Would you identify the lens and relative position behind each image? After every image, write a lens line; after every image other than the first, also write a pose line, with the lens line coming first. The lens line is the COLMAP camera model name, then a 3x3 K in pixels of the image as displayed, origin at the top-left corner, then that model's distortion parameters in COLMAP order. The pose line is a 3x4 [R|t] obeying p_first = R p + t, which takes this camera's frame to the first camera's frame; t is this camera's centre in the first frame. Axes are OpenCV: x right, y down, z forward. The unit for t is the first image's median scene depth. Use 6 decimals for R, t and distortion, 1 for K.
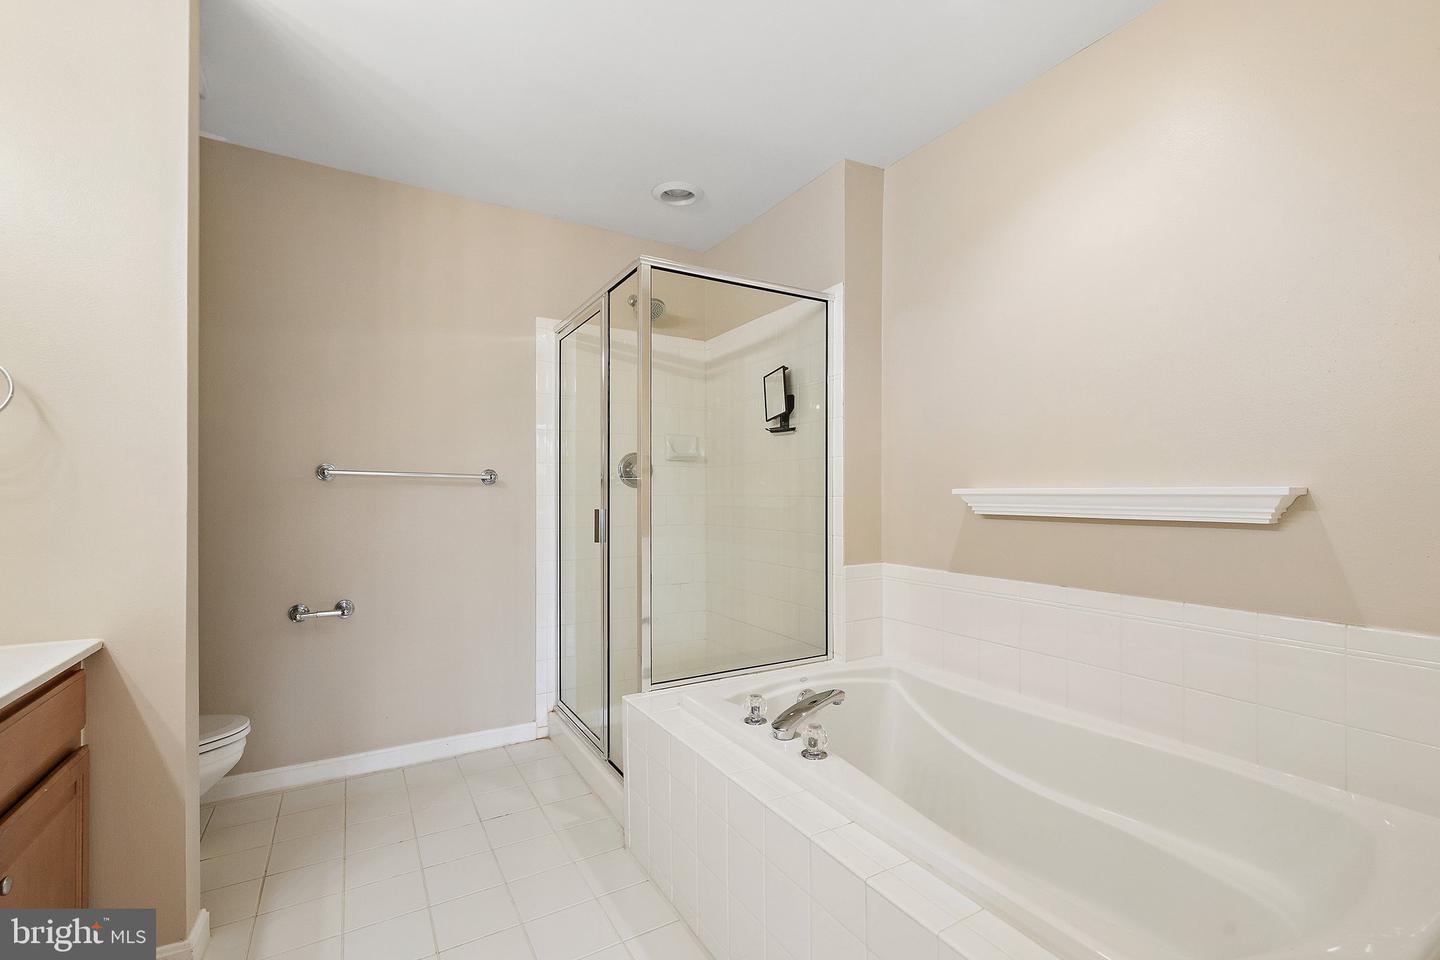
lens RADIAL K [[616.3, 0, 714.8], [0, 616.3, 497.0], [0, 0, 1]] dist [0.000131, -0.000105]
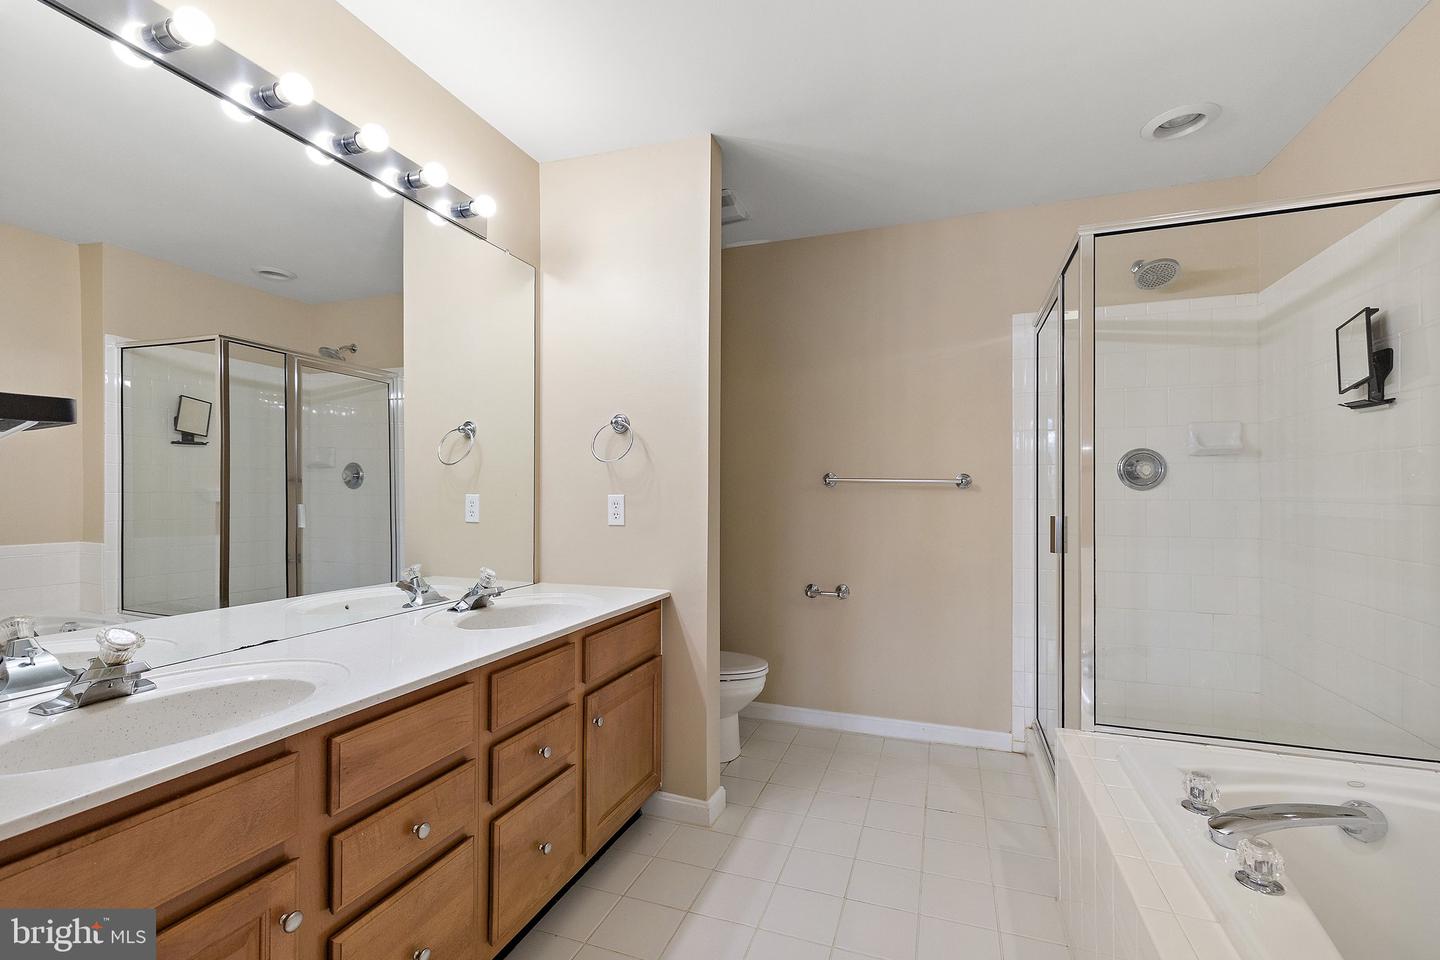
lens RADIAL K [[595.6, 0, 724.4], [0, 595.6, 493.0], [0, 0, 1]] dist [-0.000269, -0.003800]
pose [[0.650368, -0.001104, -0.759619, 0.142583], [-0.003090, 0.999987, -0.004099, -0.007907], [0.759613, 0.005013, 0.650356, 0.057488]]
